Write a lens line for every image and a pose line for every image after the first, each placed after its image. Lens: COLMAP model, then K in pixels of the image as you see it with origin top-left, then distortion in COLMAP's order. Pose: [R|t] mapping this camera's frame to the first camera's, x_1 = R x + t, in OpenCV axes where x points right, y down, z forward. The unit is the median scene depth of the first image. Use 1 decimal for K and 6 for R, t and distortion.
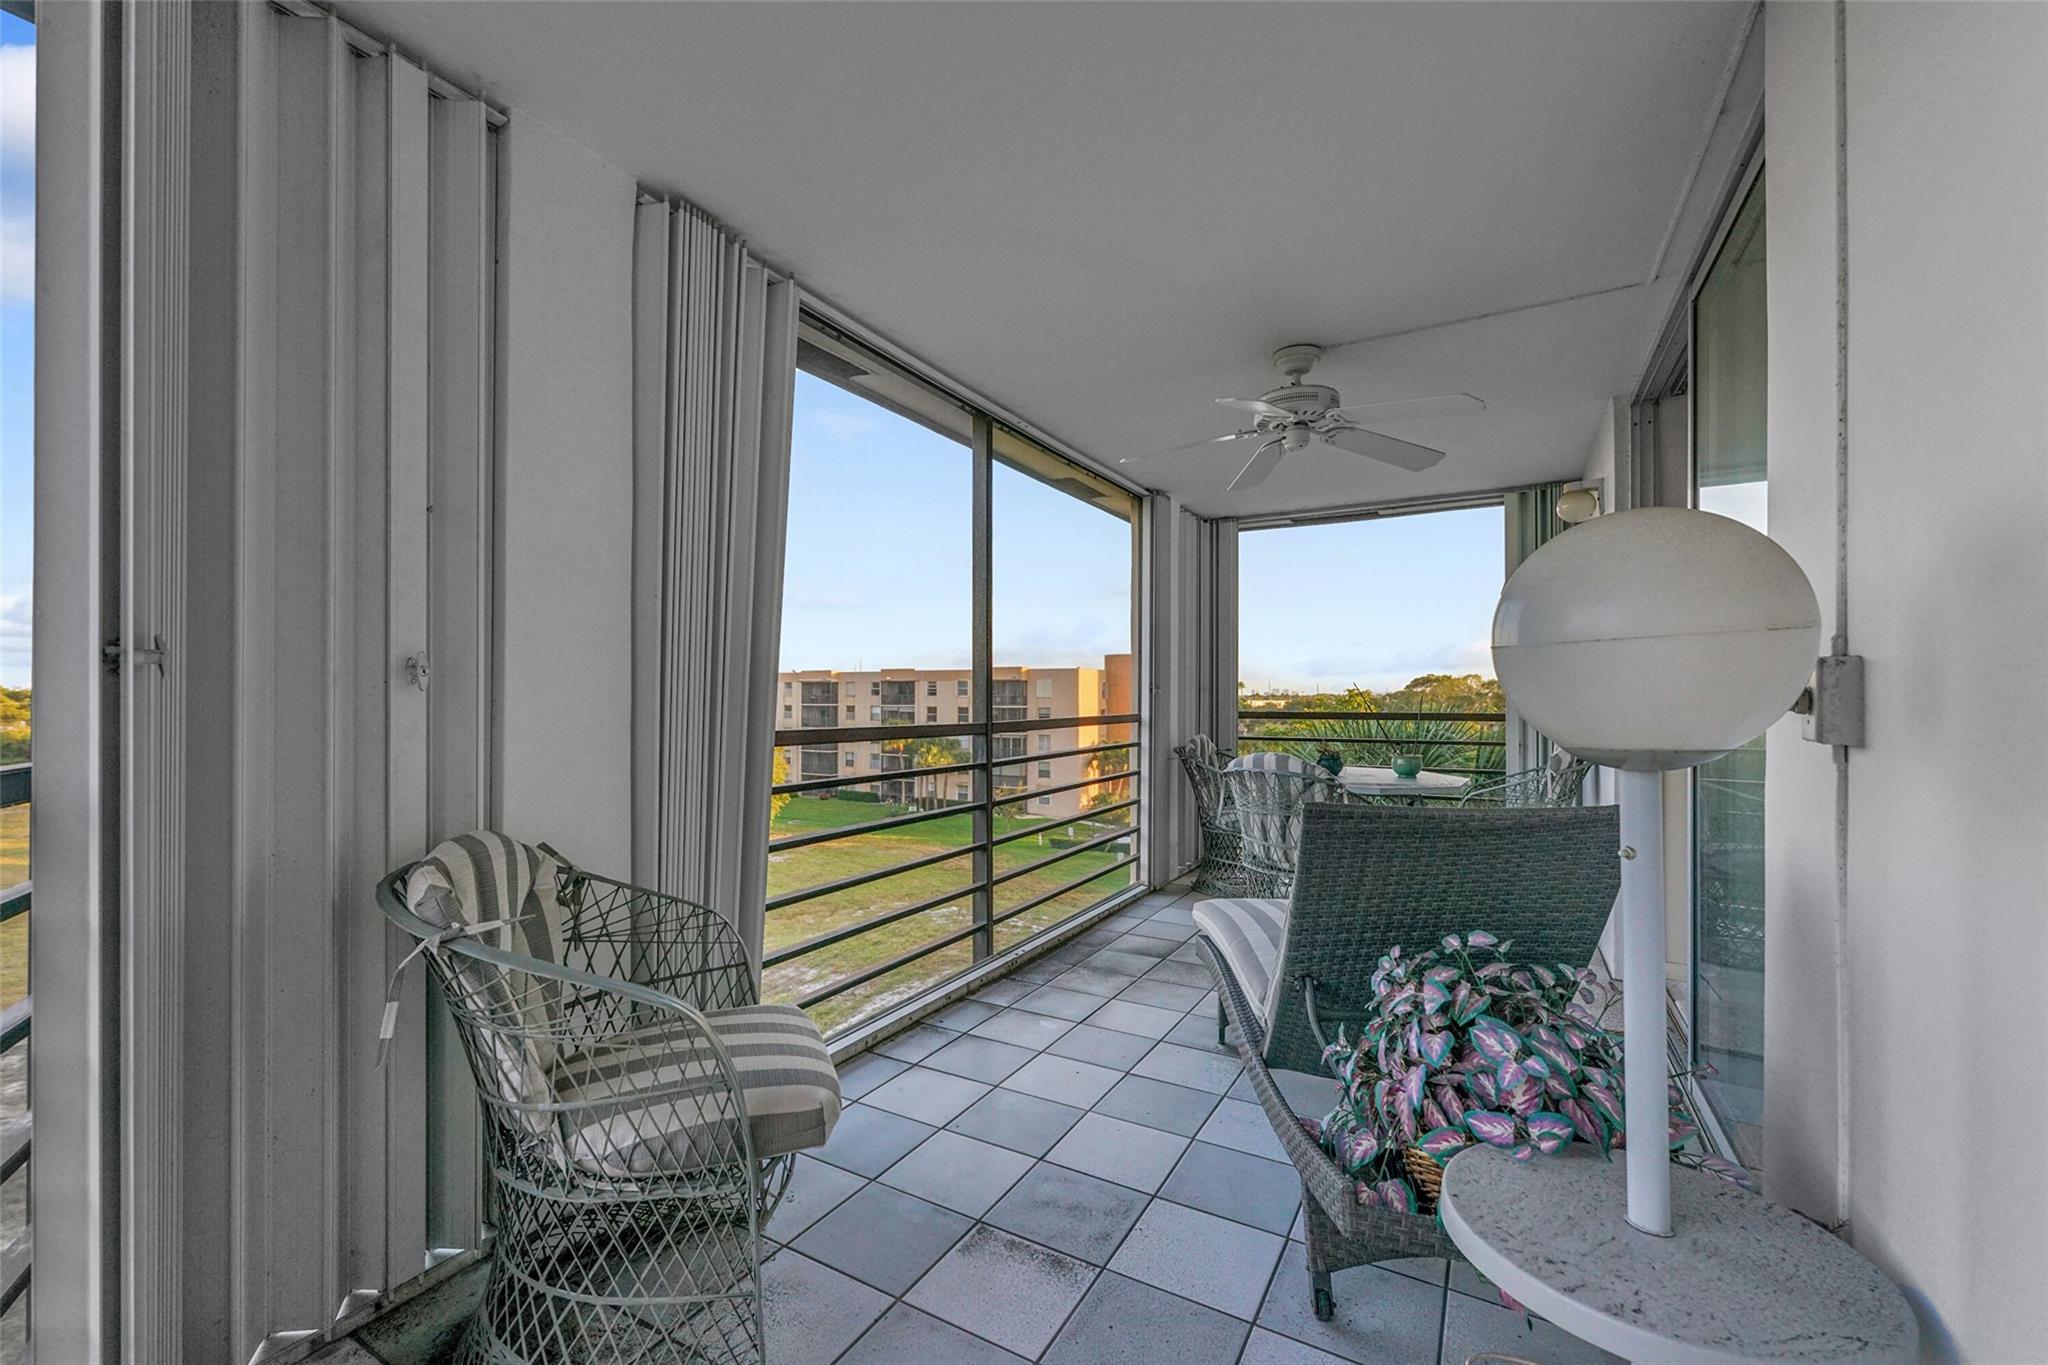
lens RADIAL K [[911.9, 0, 1036.6], [0, 911.9, 685.2], [0, 0, 1]] dist [0.000432, -0.000911]
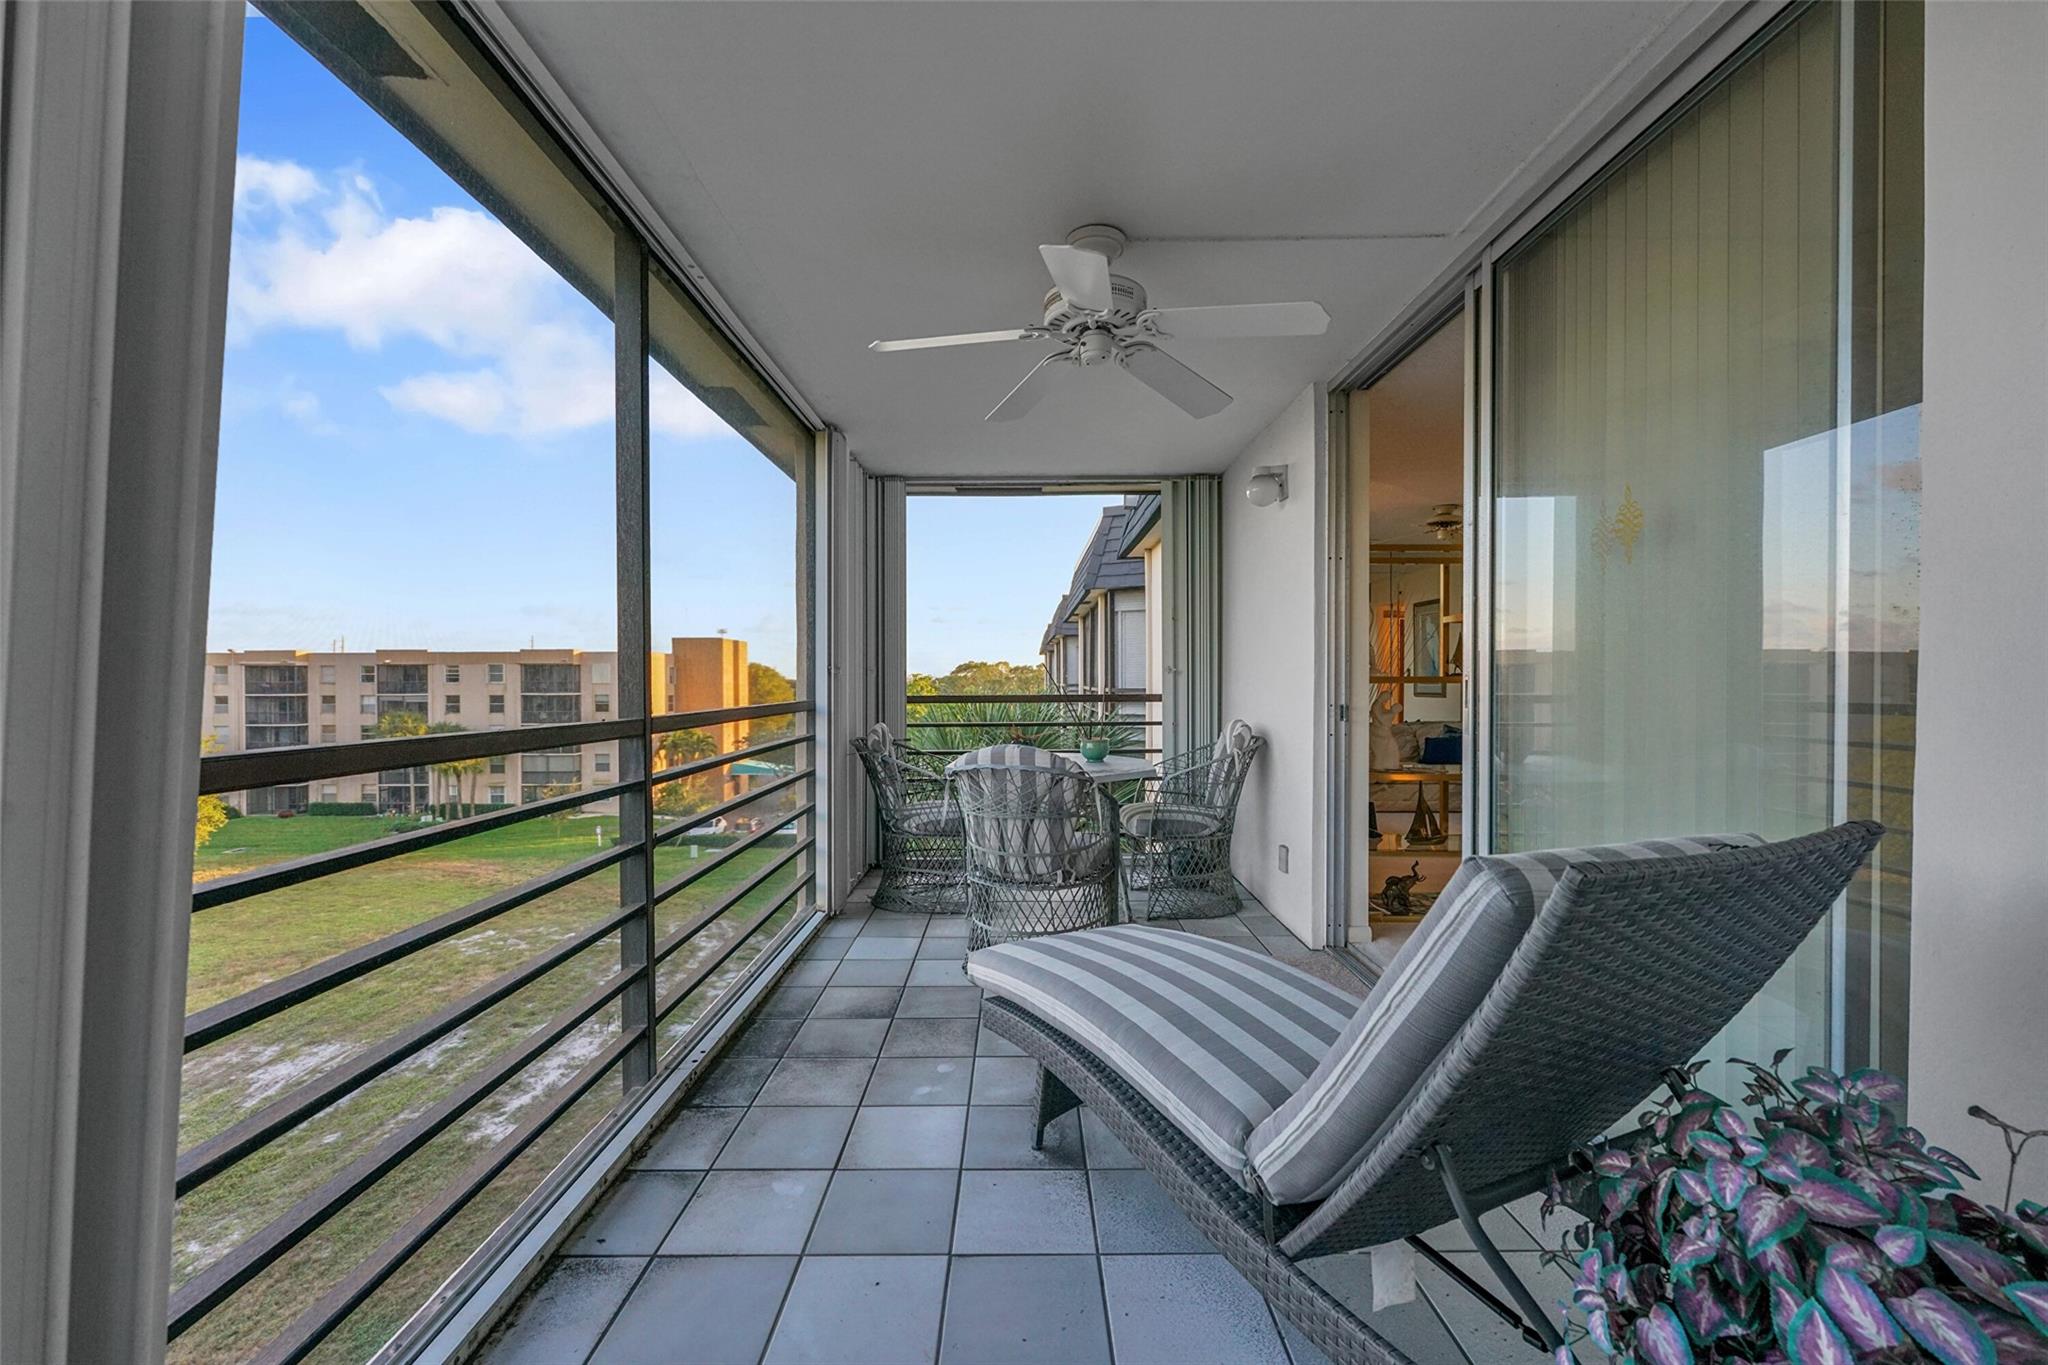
lens RADIAL K [[842.3, 0, 1051.0], [0, 842.3, 683.1], [0, 0, 1]] dist [-0.003864, 0.000199]
pose [[0.870749, -0.007260, 0.491674, -0.066089], [0.000244, 0.999897, 0.014332, 0.004788], [-0.491727, -0.012360, 0.870661, 0.230453]]
